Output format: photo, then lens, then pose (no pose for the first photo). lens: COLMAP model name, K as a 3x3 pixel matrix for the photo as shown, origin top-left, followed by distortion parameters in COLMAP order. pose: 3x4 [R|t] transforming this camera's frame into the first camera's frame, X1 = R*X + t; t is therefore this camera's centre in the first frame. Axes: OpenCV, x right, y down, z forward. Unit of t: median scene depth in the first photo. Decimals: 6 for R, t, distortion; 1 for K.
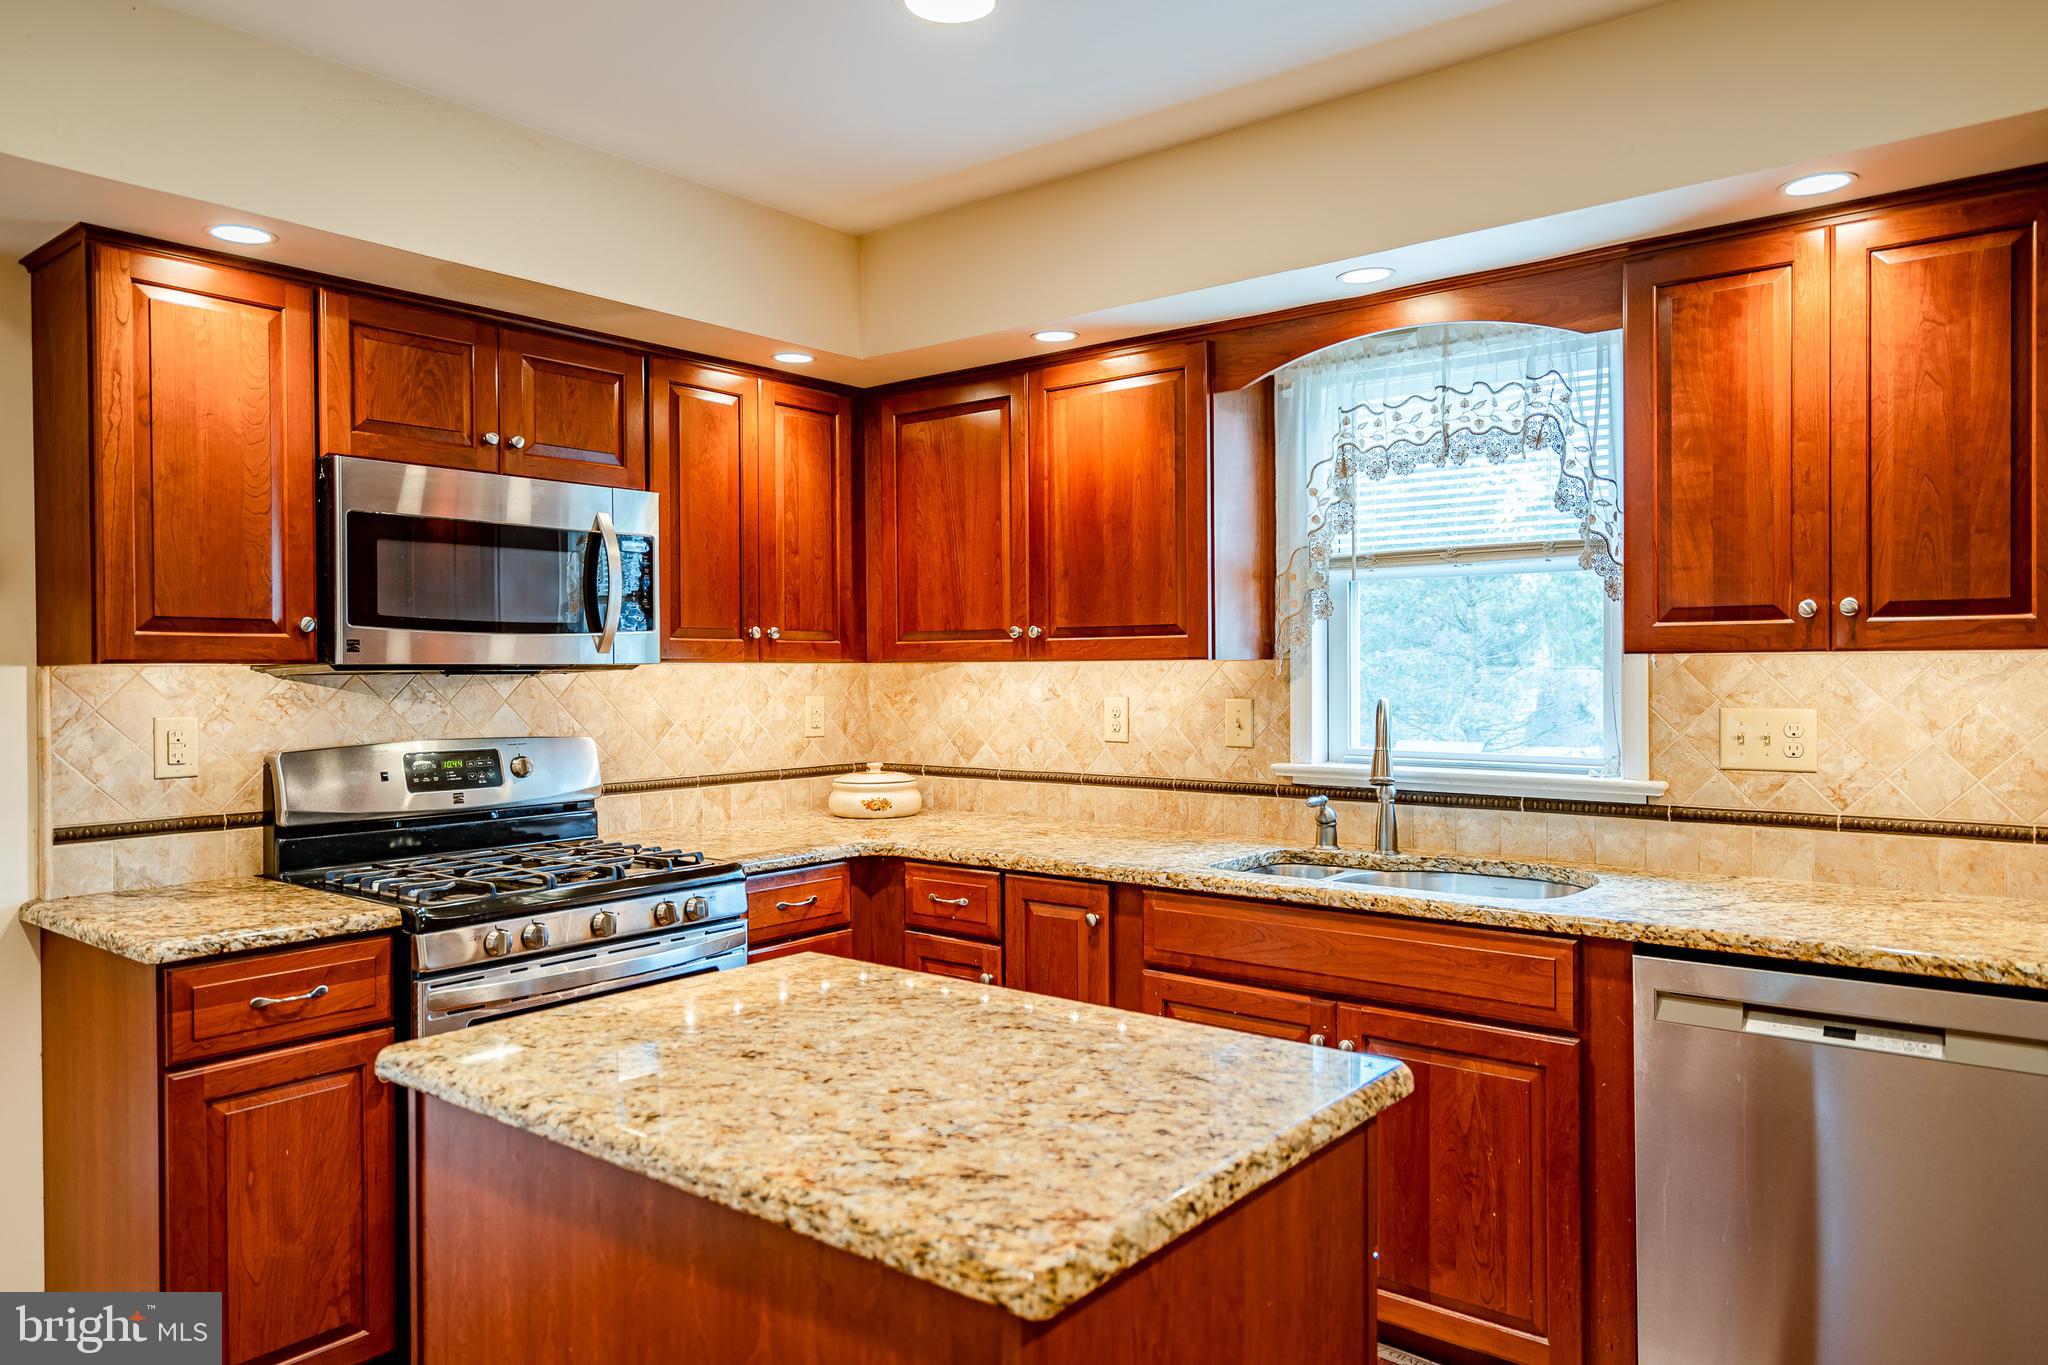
lens RADIAL K [[1358.0, 0, 1021.8], [0, 1358.0, 695.6], [0, 0, 1]] dist [0.008382, 0.004182]
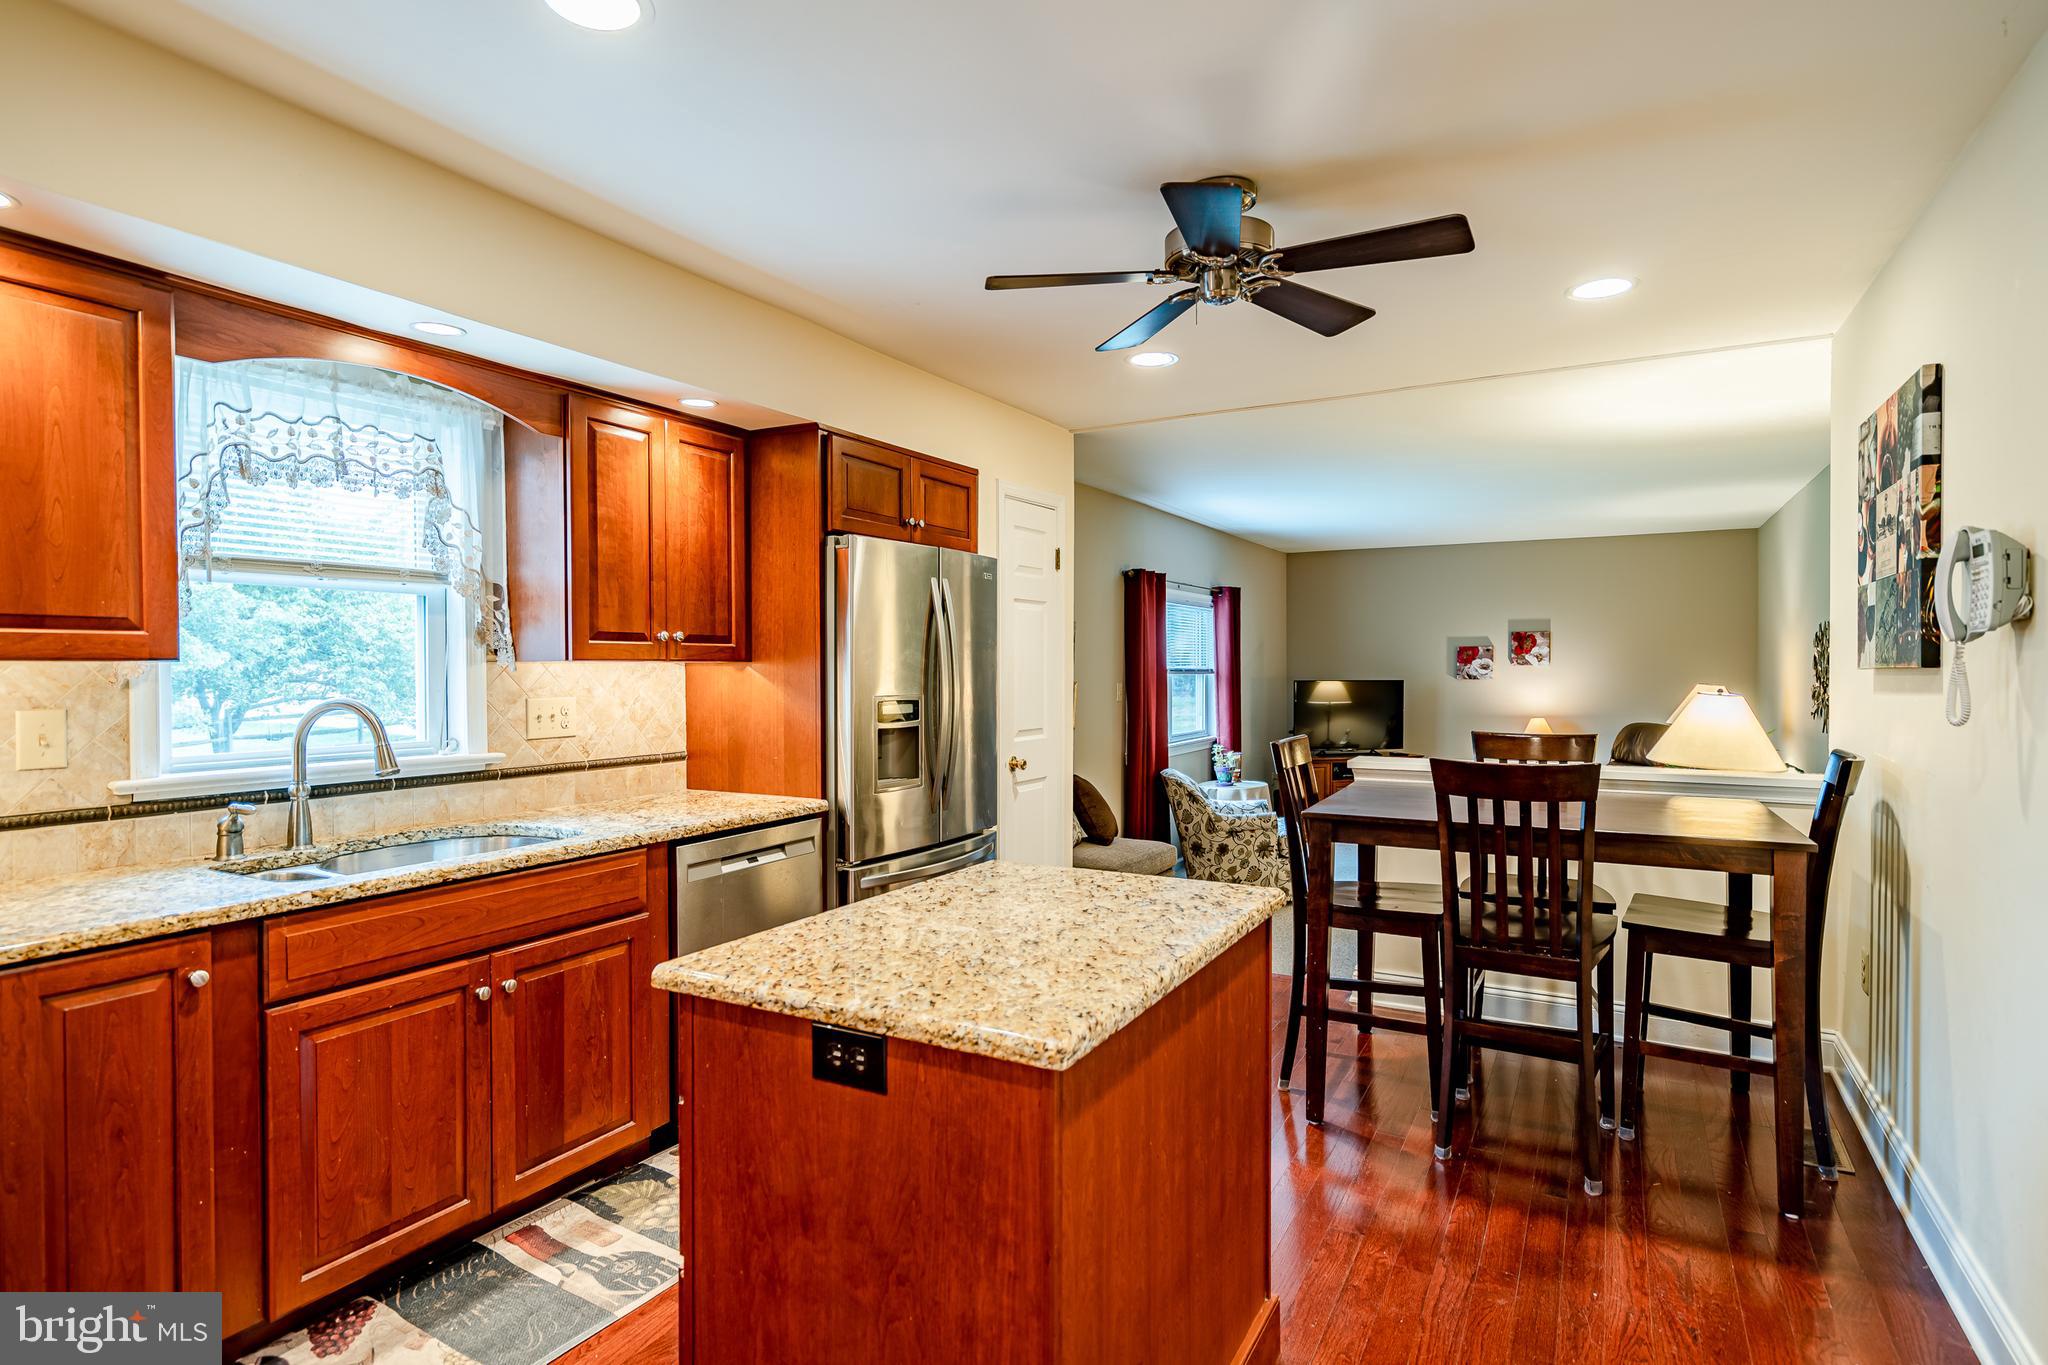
lens RADIAL K [[1047.5, 0, 1022.6], [0, 1047.5, 677.8], [0, 0, 1]] dist [0.000688, 0.000603]
pose [[-0.166710, -0.002737, 0.986002, -0.717162], [0.025509, 0.999649, 0.007088, -0.007631], [-0.985676, 0.026334, -0.166582, 0.676784]]
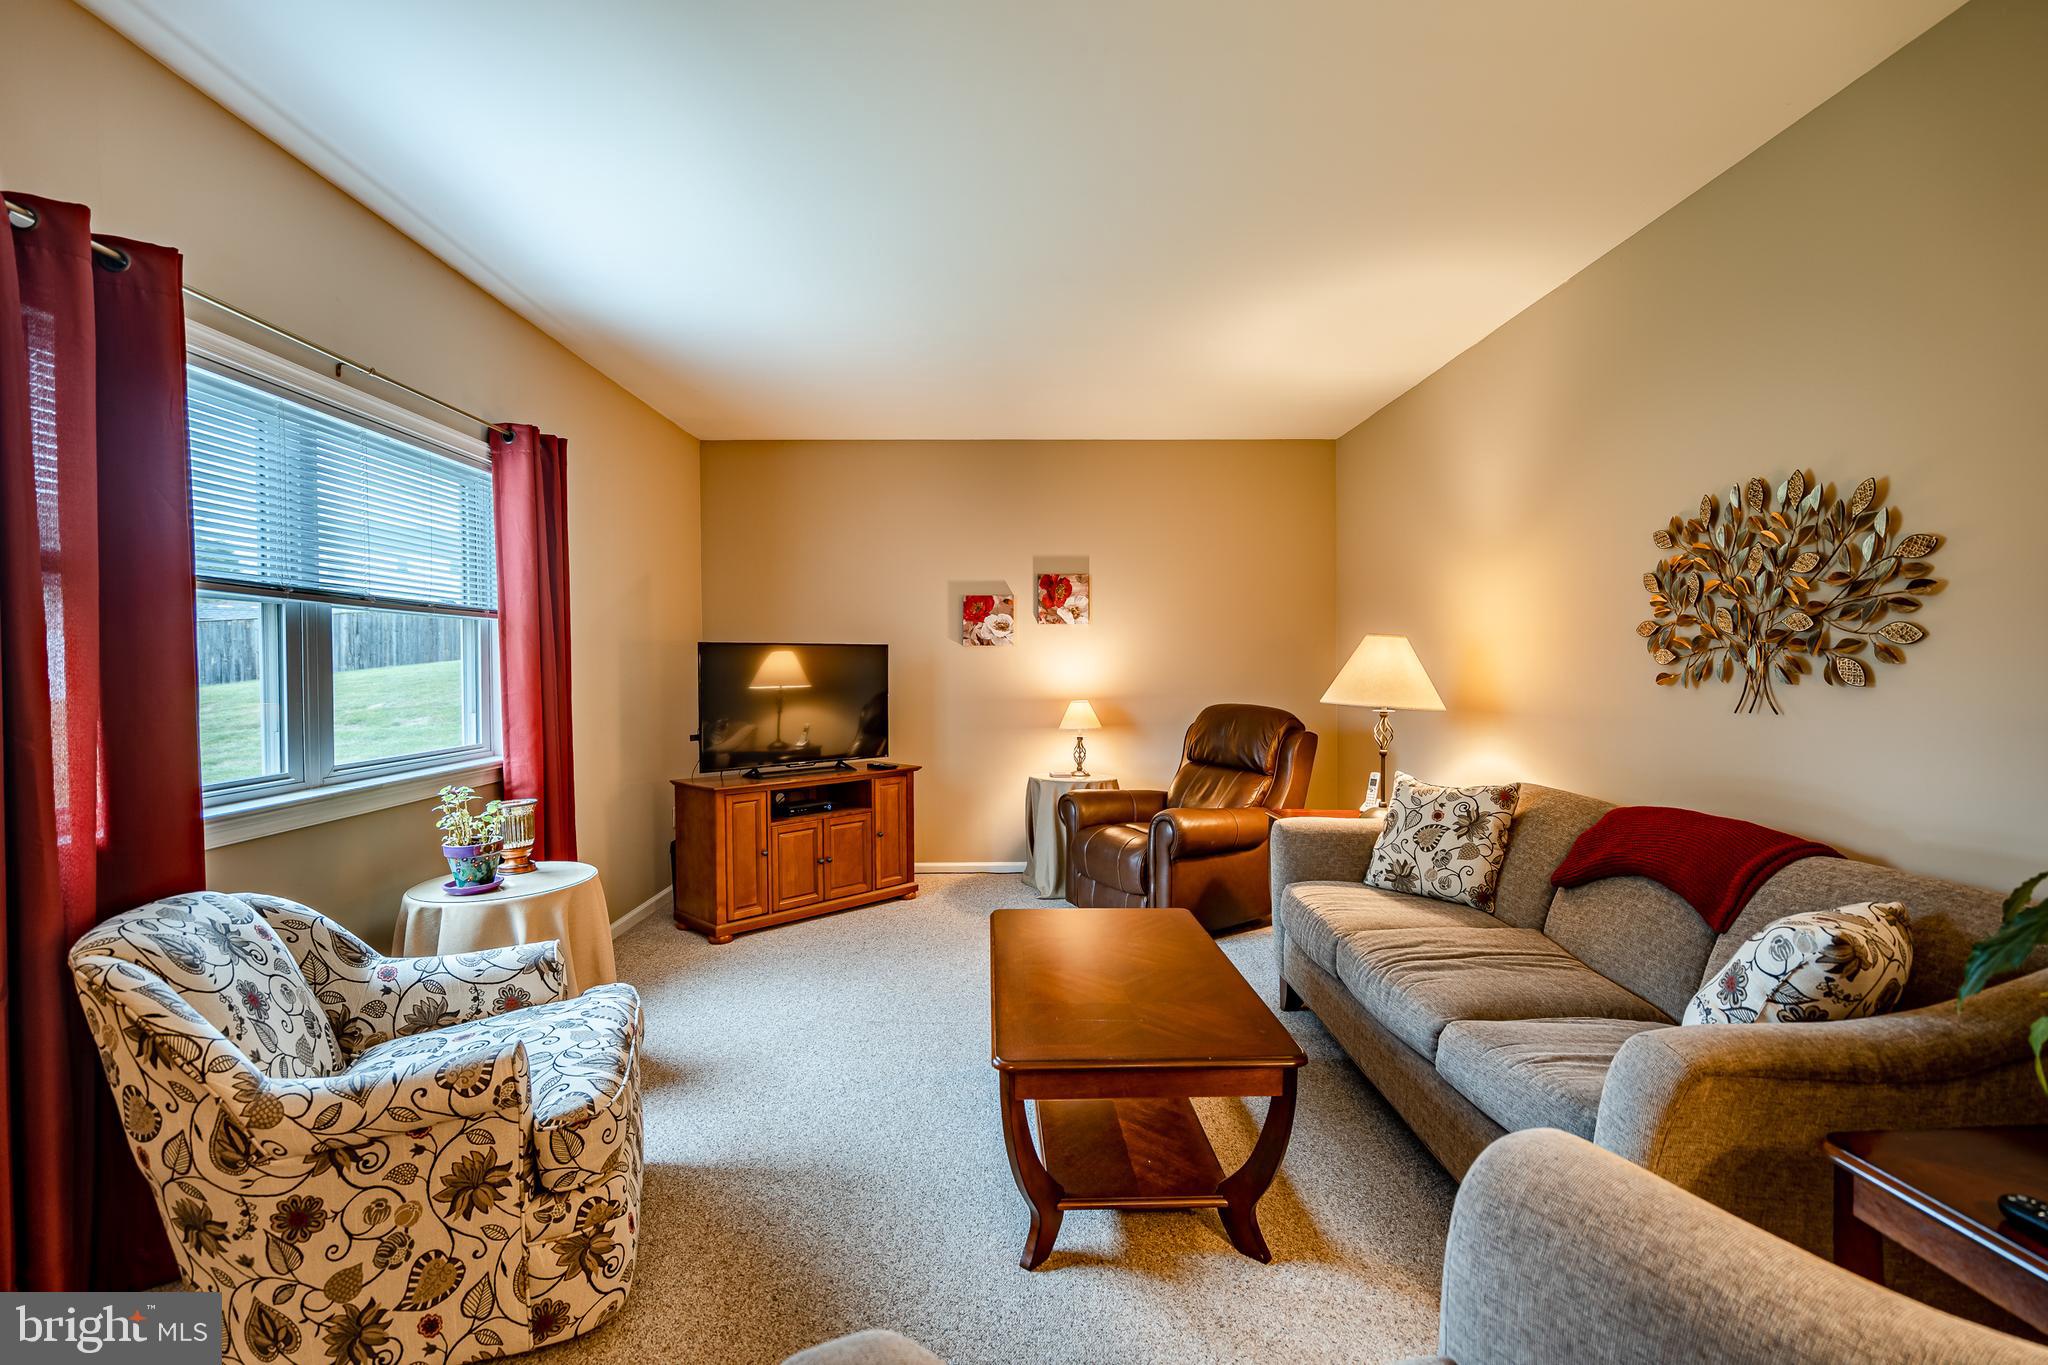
lens RADIAL K [[941.1, 0, 1023.5], [0, 941.1, 672.3], [0, 0, 1]] dist [0.000387, 0.000559]
pose [[-0.630039, 0.002801, 0.776559, 0.870543], [0.028826, 0.999389, 0.019783, 0.085187], [-0.776028, 0.034849, -0.629734, -0.169609]]
